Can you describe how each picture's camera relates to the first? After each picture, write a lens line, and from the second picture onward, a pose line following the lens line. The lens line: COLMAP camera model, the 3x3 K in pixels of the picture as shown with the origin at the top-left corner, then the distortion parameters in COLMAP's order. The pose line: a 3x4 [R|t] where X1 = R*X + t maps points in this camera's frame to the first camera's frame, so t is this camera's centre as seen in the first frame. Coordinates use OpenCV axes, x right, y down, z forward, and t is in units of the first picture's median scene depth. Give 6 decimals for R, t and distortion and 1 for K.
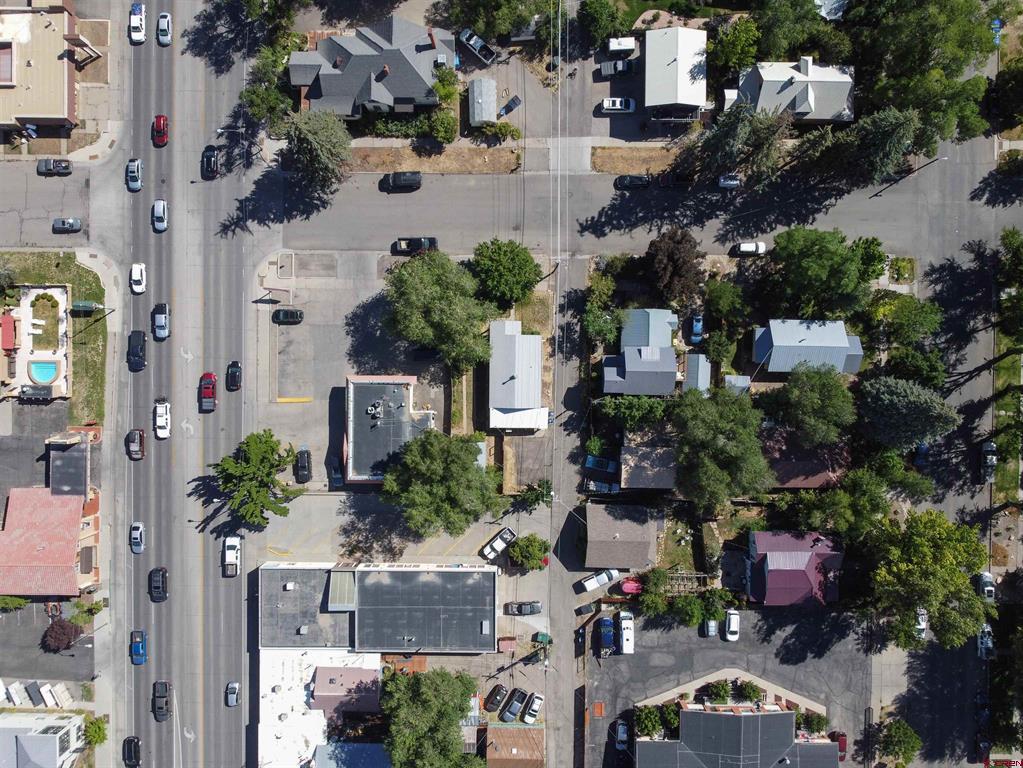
lens RADIAL K [[723.1, 0, 511.5], [0, 723.1, 384.0], [0, 0, 1]] dist [-0.003290, -0.001328]
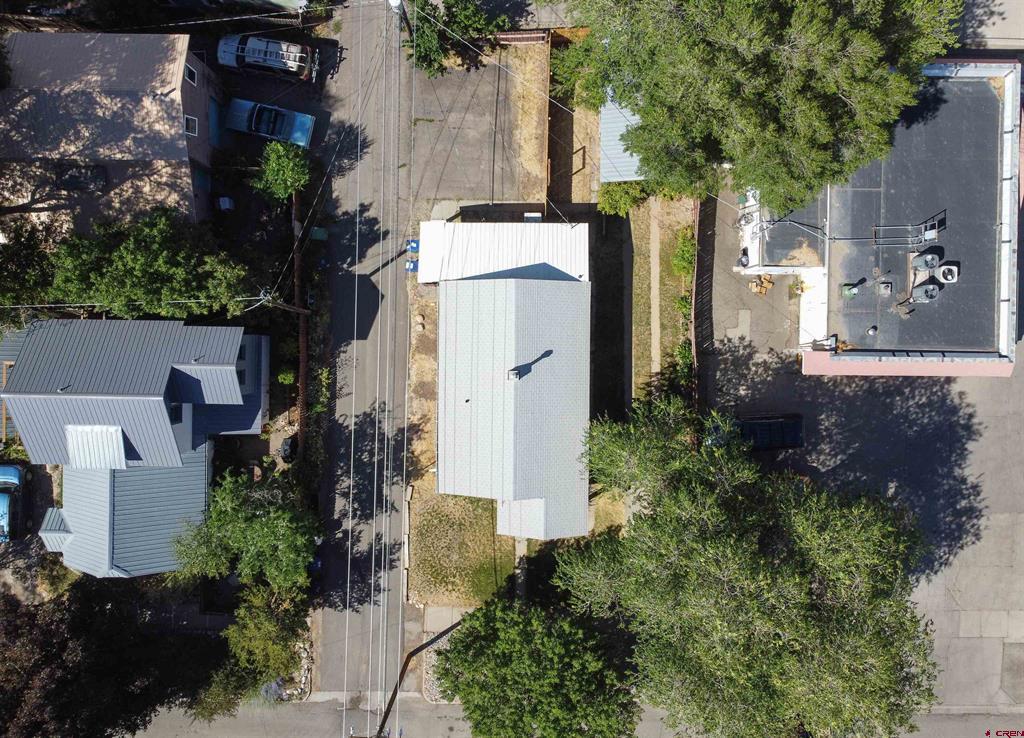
lens RADIAL K [[1163.0, 0, 512.0], [0, 1163.0, 369.0], [0, 0, 1]] dist [-0.011902, -0.010162]
pose [[-0.999984, -0.000034, 0.005607, 0.002732], [-0.000132, -0.999557, -0.029764, 0.007572], [0.005605, -0.029764, 0.999541, 0.430656]]
